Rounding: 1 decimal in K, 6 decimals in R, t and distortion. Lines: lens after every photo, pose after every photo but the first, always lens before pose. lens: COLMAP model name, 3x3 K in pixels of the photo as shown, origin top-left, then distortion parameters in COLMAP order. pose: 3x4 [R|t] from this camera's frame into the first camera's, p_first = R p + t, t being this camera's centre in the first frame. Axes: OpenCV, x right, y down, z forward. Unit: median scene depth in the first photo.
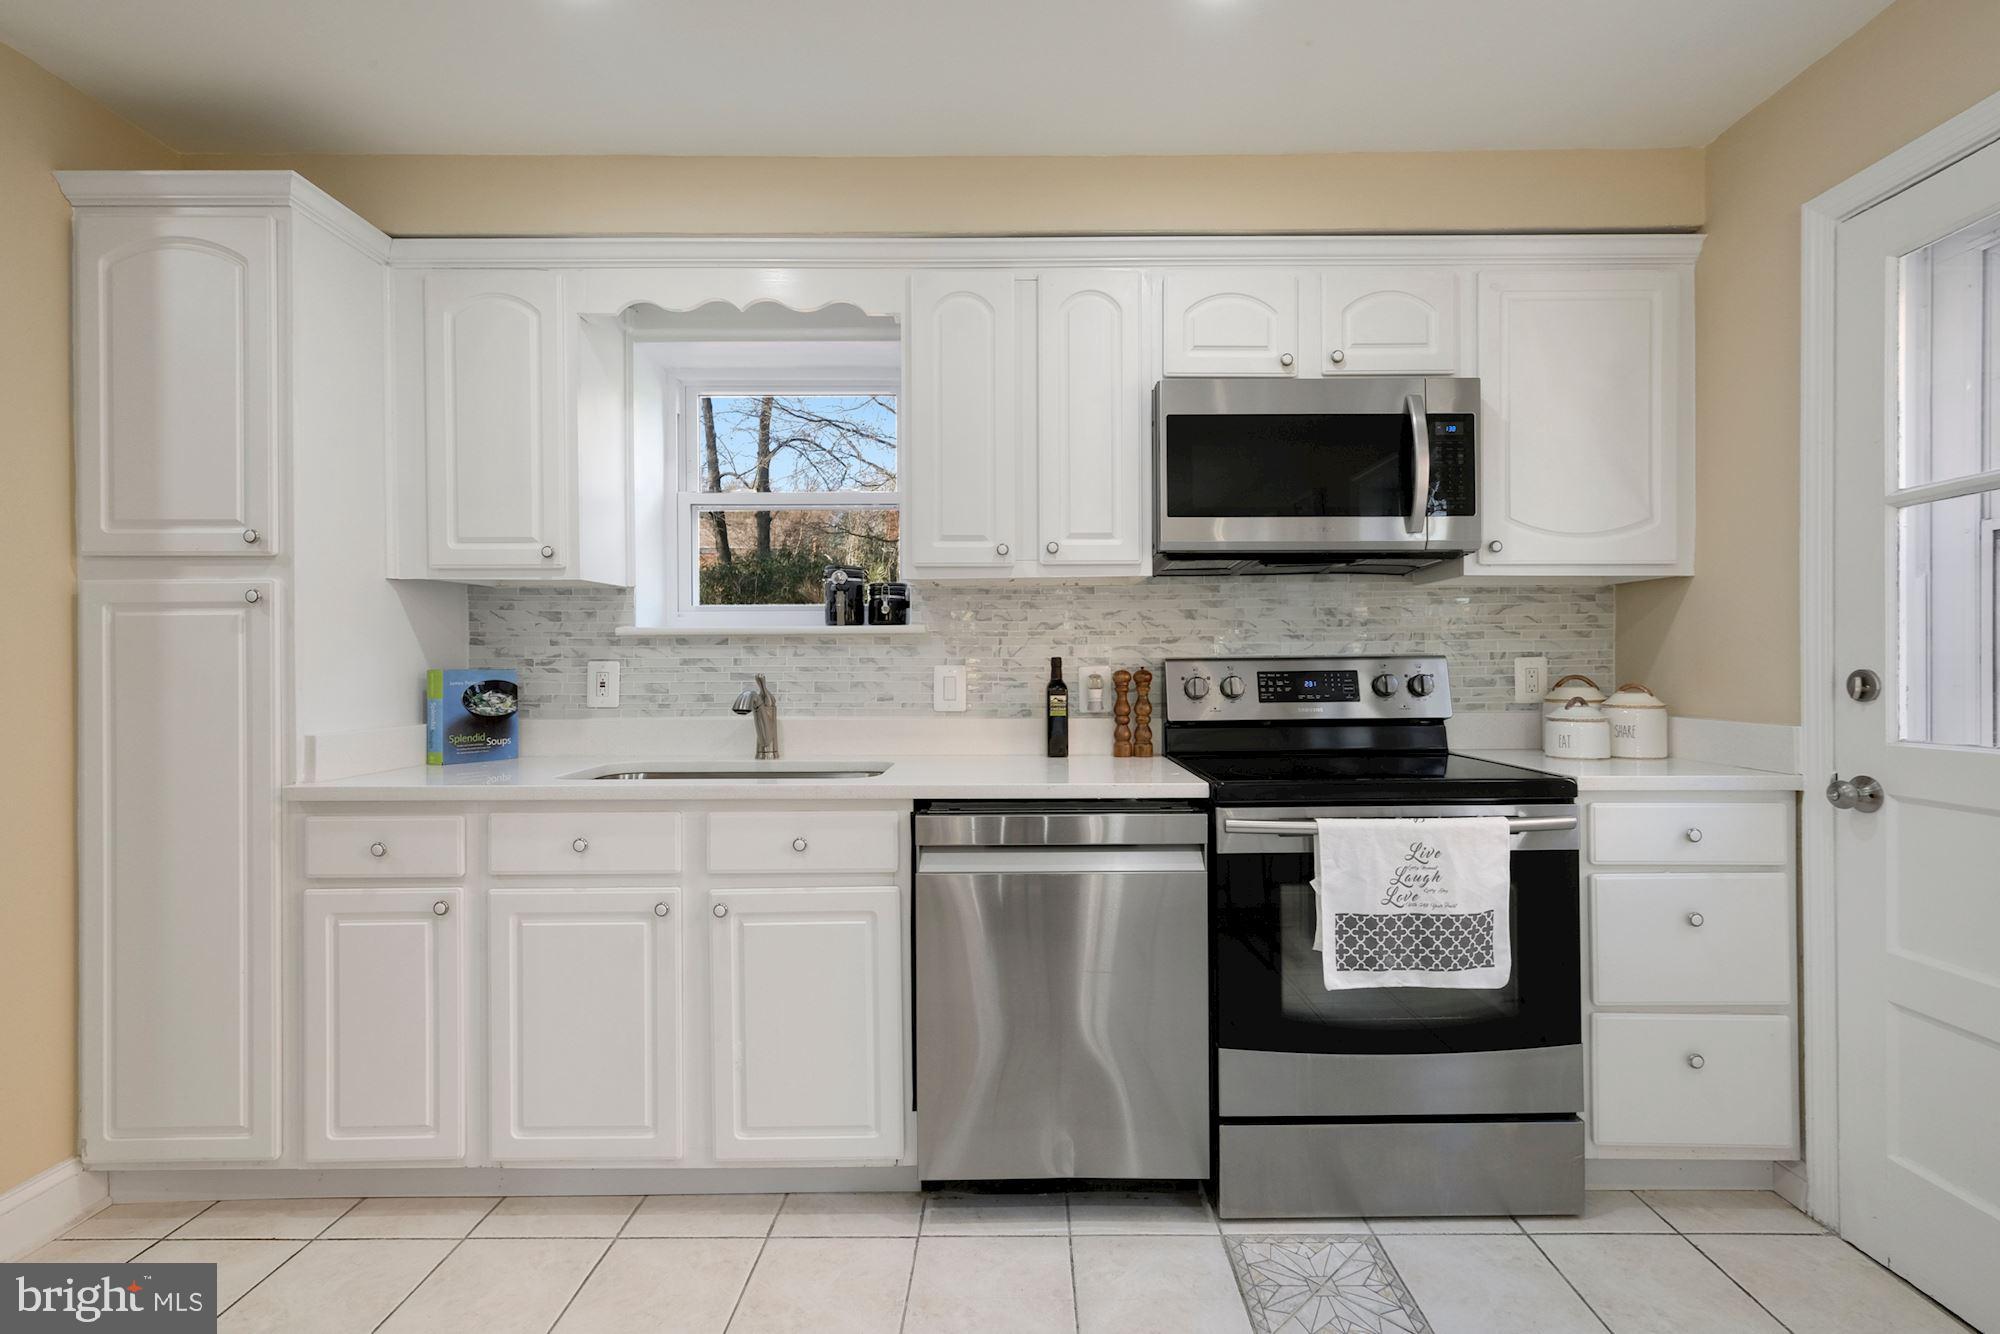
lens RADIAL K [[922.8, 0, 1021.3], [0, 922.8, 665.4], [0, 0, 1]] dist [0.001843, -0.000262]
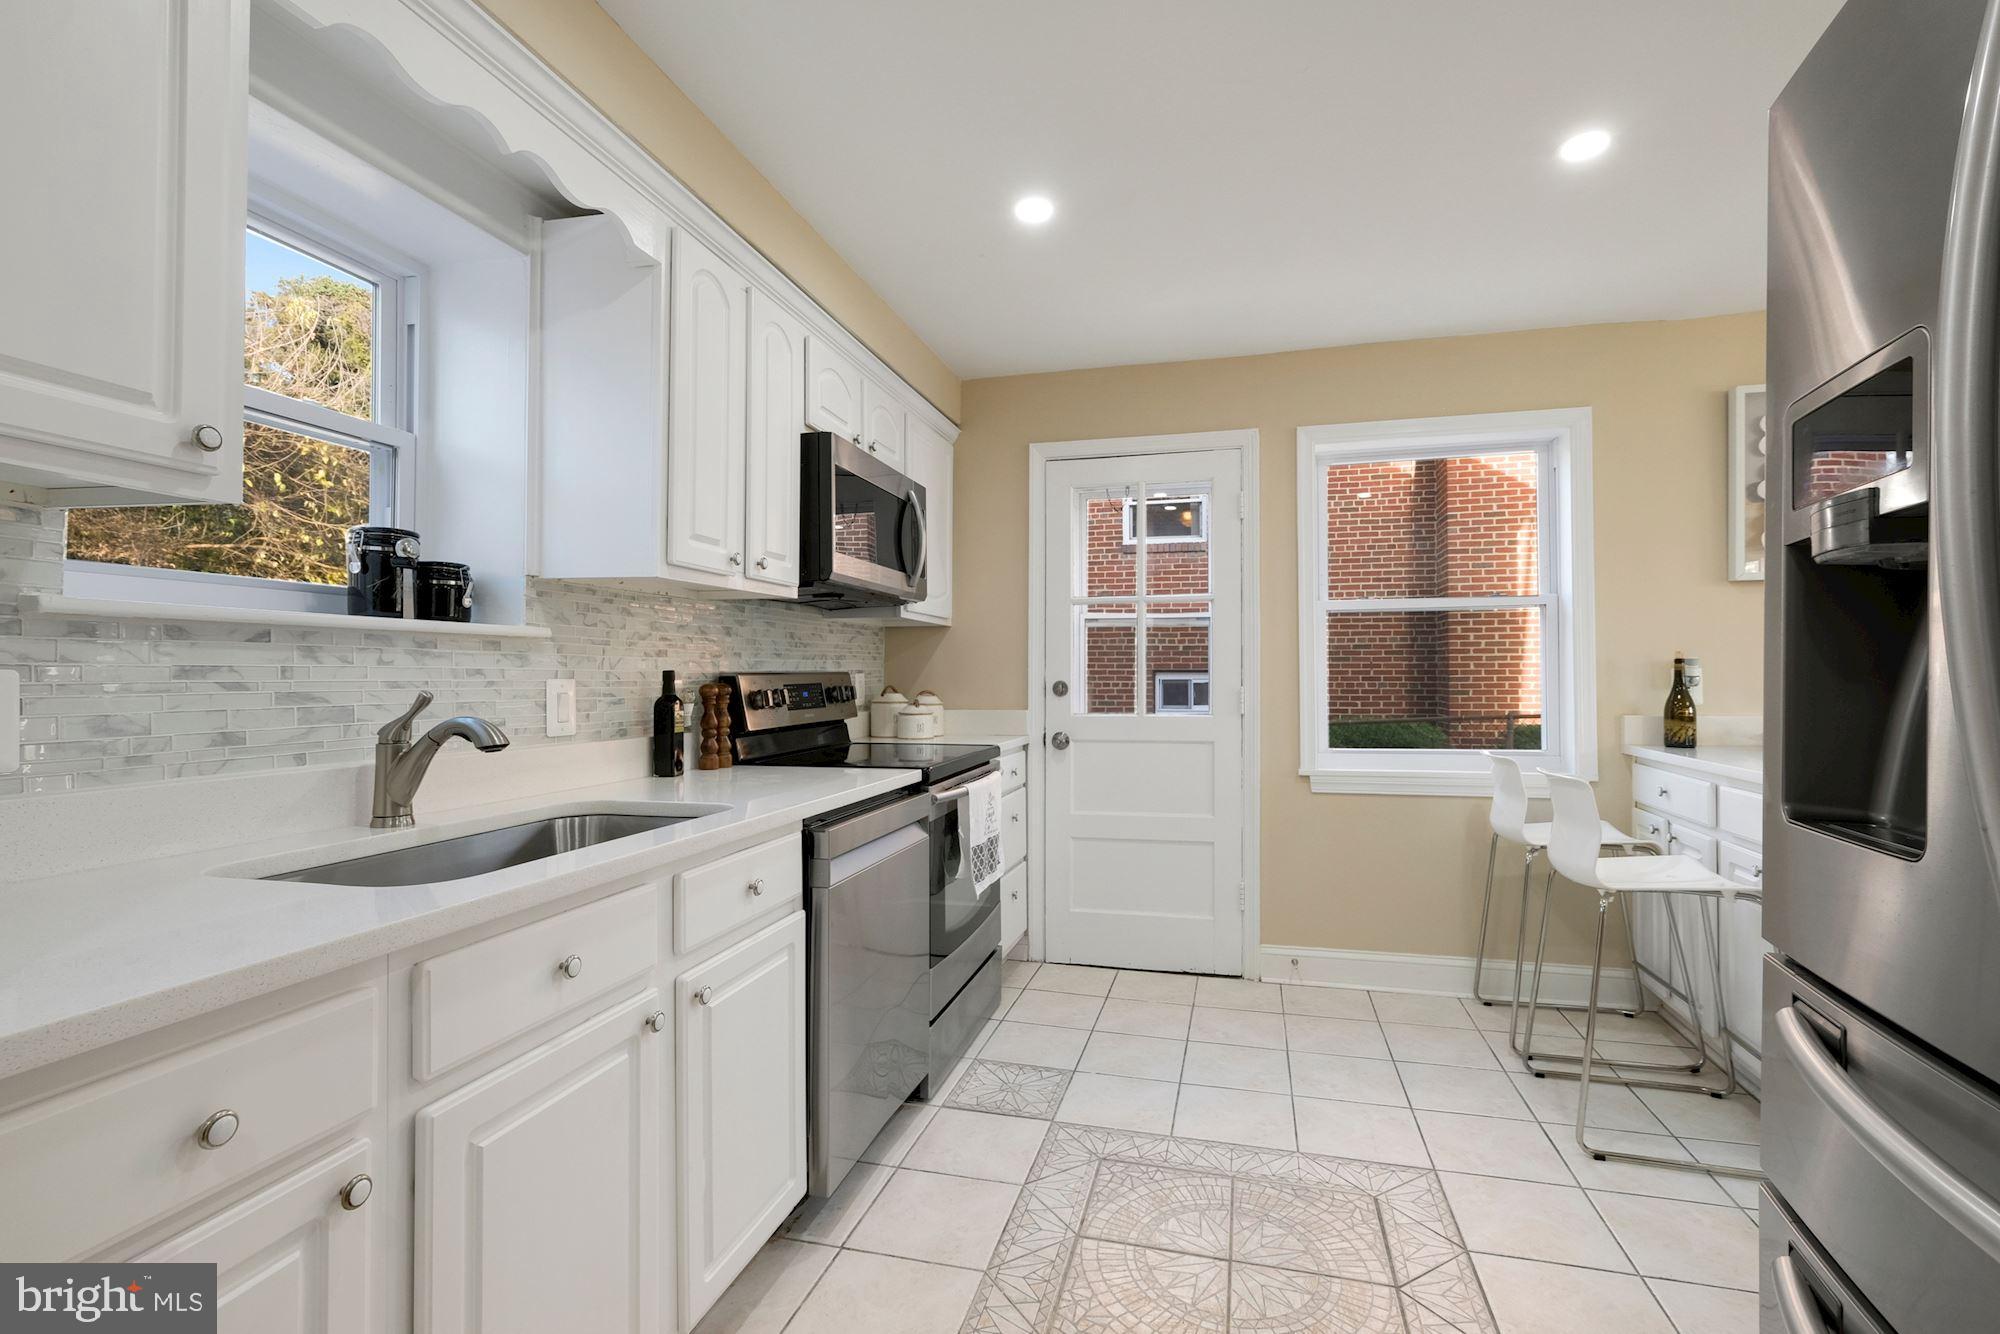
lens RADIAL K [[901.4, 0, 1018.4], [0, 901.4, 676.5], [0, 0, 1]] dist [0.002420, 0.000324]
pose [[0.242836, 0.003593, 0.970061, -0.799988], [0.001307, 0.999991, -0.004031, 0.001533], [-0.970066, 0.002247, 0.242829, 0.449562]]
